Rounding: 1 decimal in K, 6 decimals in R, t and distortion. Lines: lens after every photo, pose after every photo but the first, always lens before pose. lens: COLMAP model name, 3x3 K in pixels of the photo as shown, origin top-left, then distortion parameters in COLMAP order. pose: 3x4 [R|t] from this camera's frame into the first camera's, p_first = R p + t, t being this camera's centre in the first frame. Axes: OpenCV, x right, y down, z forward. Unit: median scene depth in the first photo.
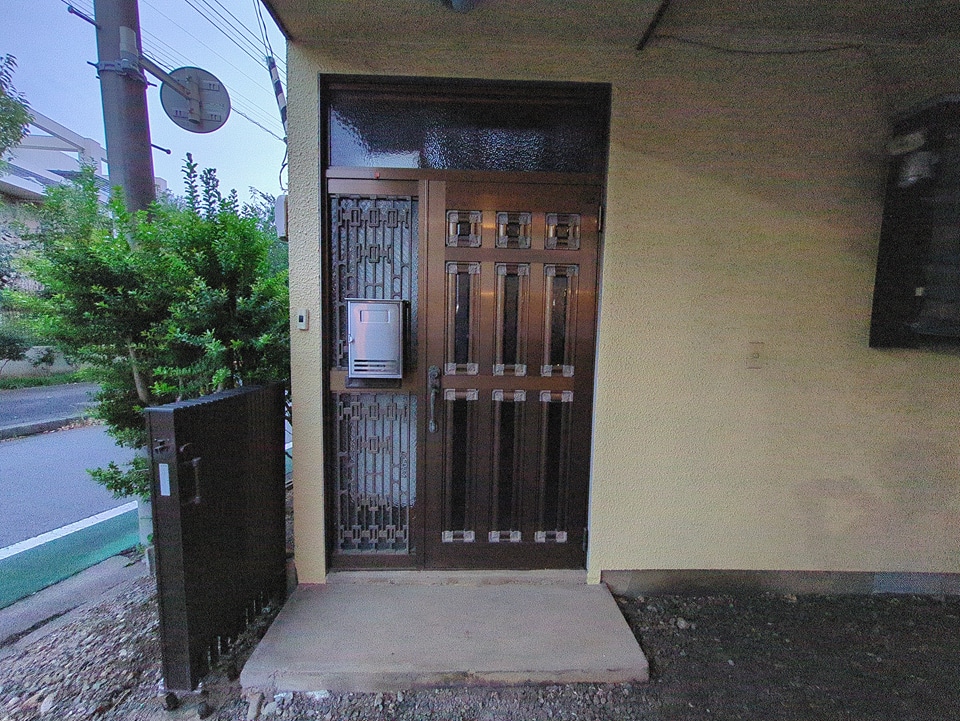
lens RADIAL K [[375.8, 0, 484.5], [0, 375.8, 359.8], [0, 0, 1]] dist [0.000621, 0.000263]
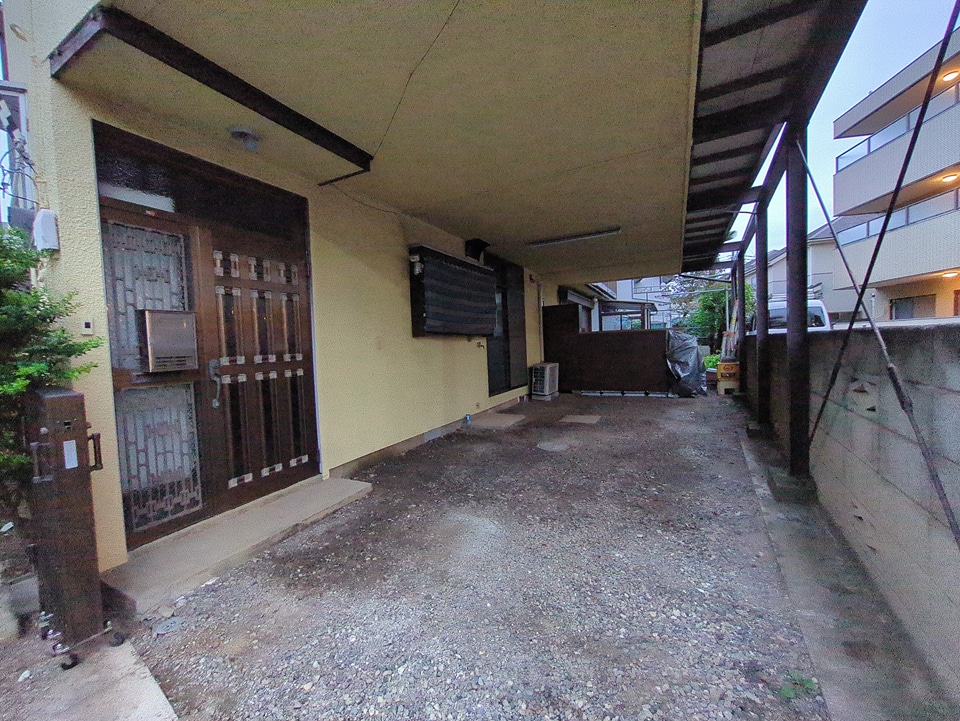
lens RADIAL K [[375.8, 0, 484.5], [0, 375.8, 359.8], [0, 0, 1]] dist [0.000621, 0.000263]
pose [[0.470161, -0.079450, 0.878998, -0.865080], [0.117807, 0.992677, 0.026712, 0.095669], [-0.874683, 0.090994, 0.476077, -0.520064]]
